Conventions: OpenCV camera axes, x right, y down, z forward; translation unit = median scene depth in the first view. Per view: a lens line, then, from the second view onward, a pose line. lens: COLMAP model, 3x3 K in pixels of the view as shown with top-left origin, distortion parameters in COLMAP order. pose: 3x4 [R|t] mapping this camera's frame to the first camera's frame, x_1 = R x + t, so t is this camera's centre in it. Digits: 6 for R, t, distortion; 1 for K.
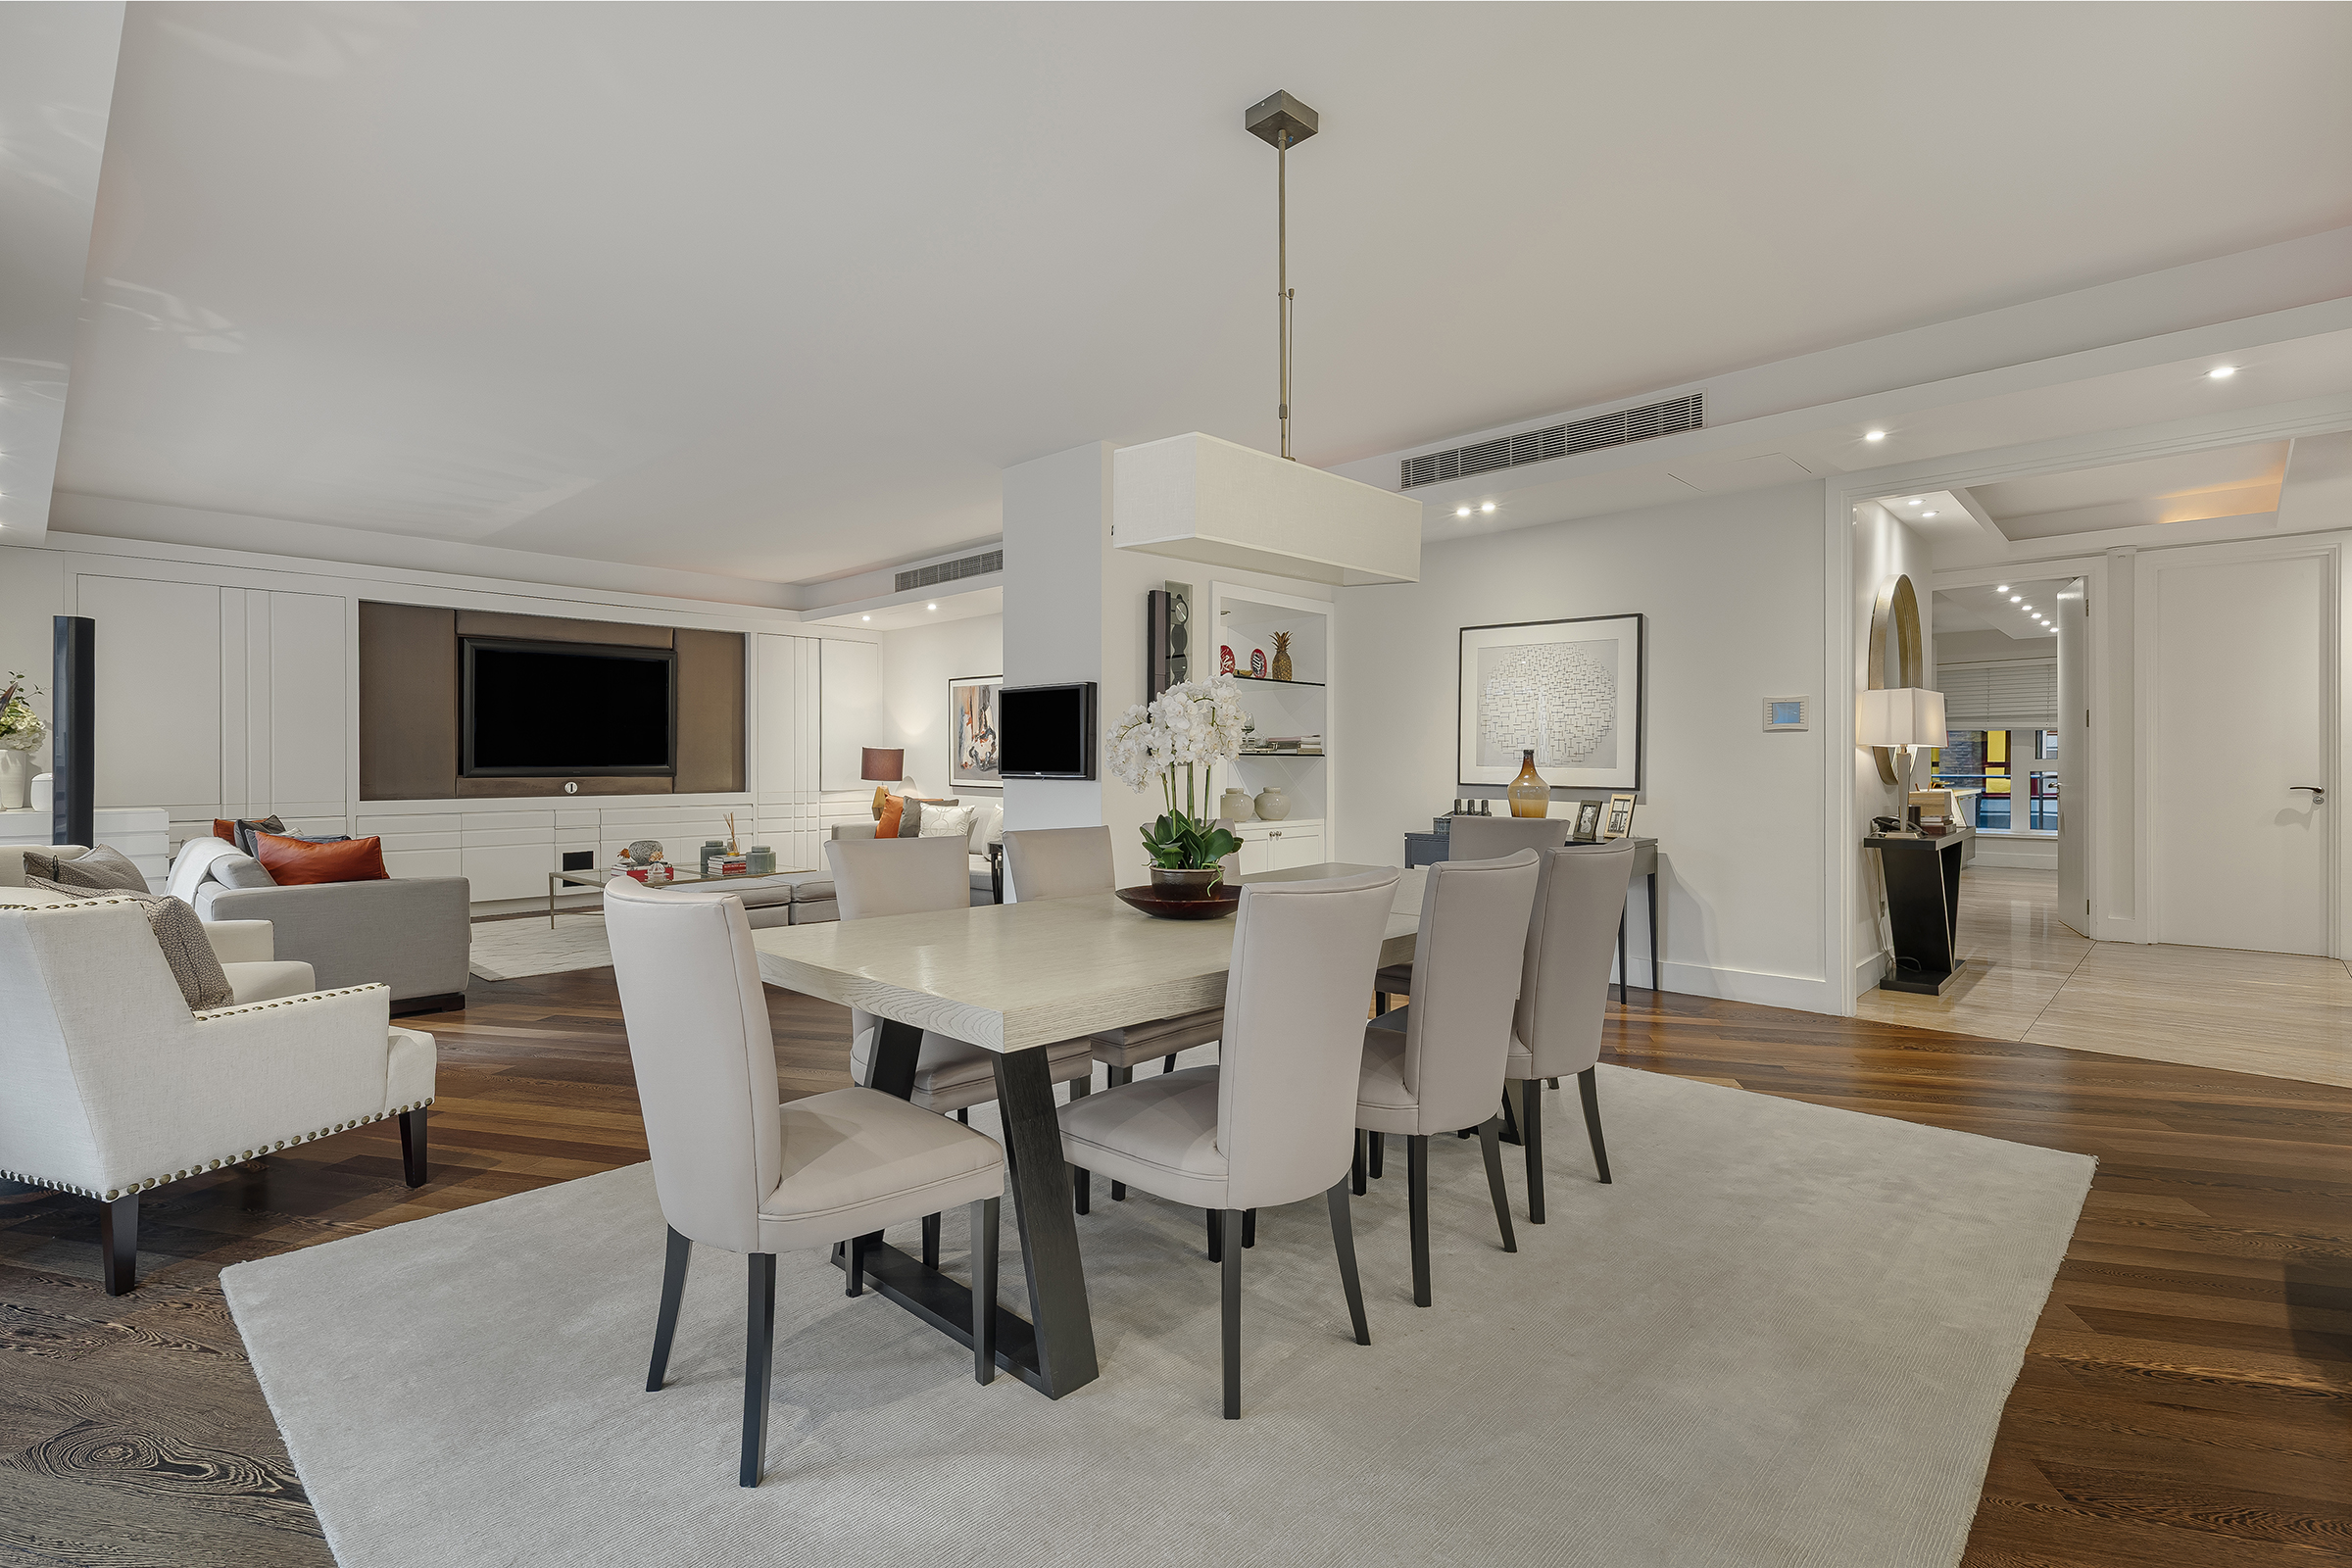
lens RADIAL K [[1092.3, 0, 1176.0], [0, 1092.3, 784.0], [0, 0, 1]] dist [0.001524, 0.000463]
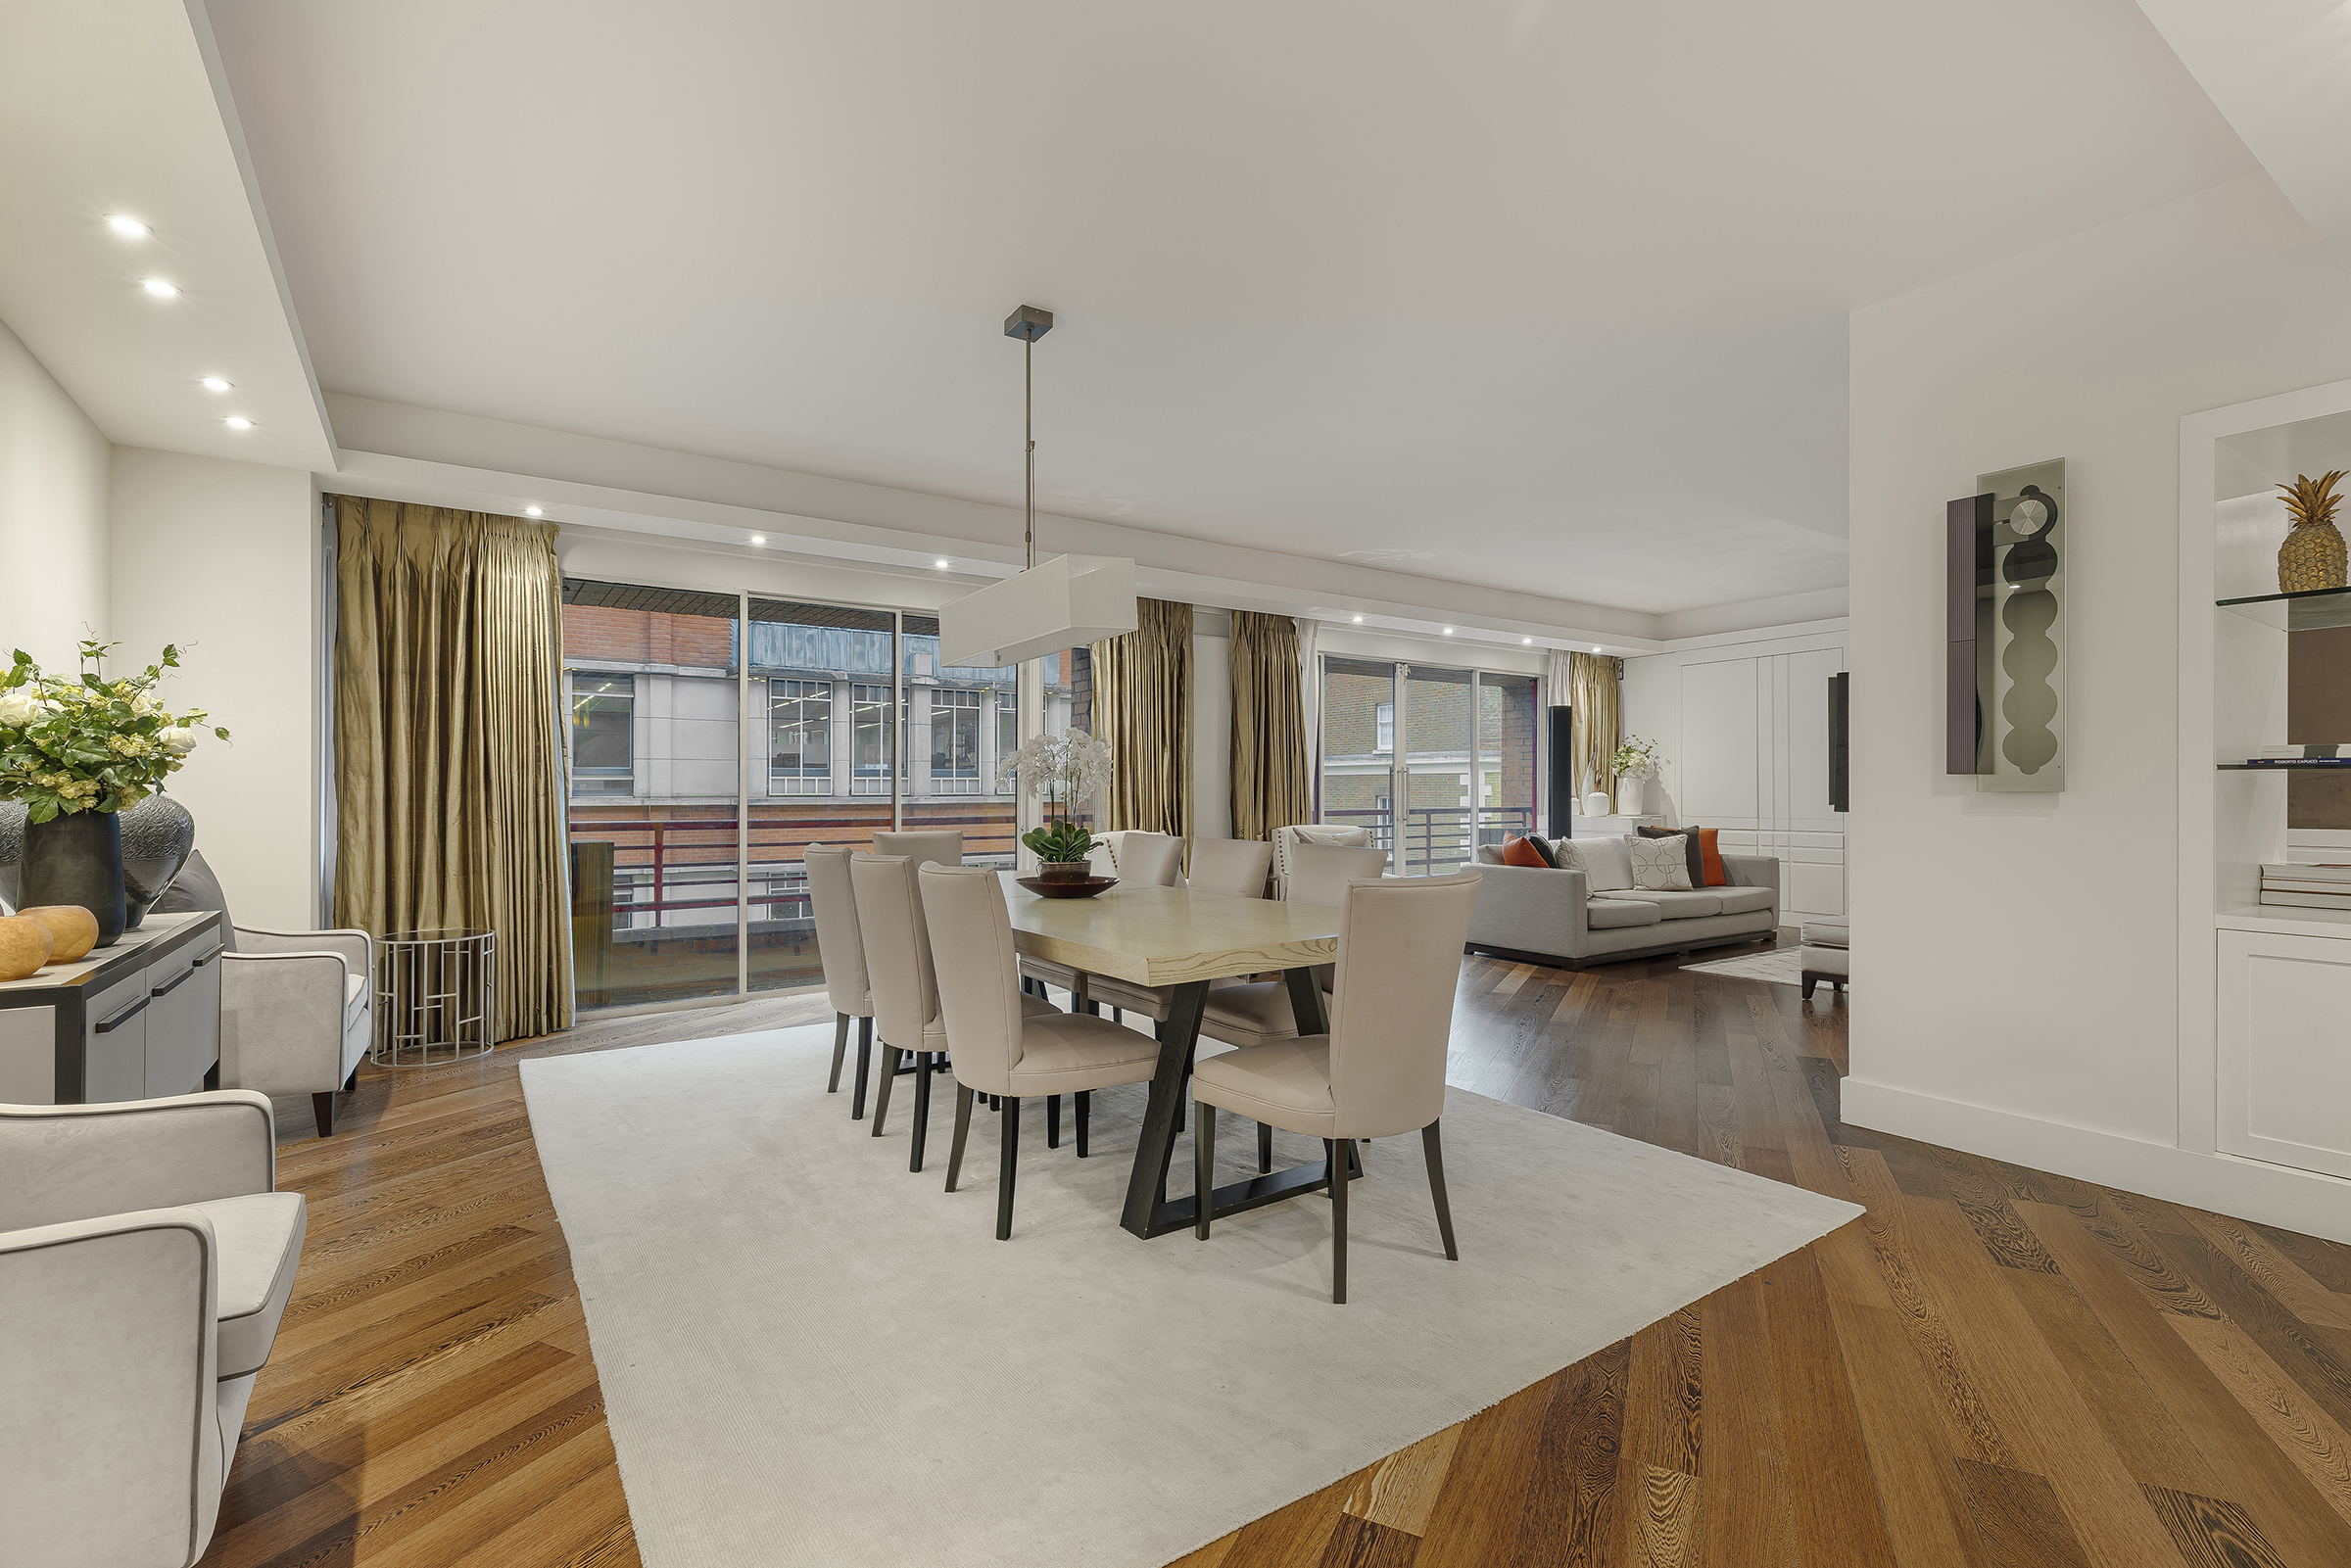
lens RADIAL K [[1063.0, 0, 1177.2], [0, 1063.0, 824.8], [0, 0, 1]] dist [0.003091, 0.000340]
pose [[-0.196382, 0.034096, -0.979935, 1.400764], [-0.004861, 0.999349, 0.035746, -0.030258], [0.980515, 0.011783, -0.196088, 1.473247]]
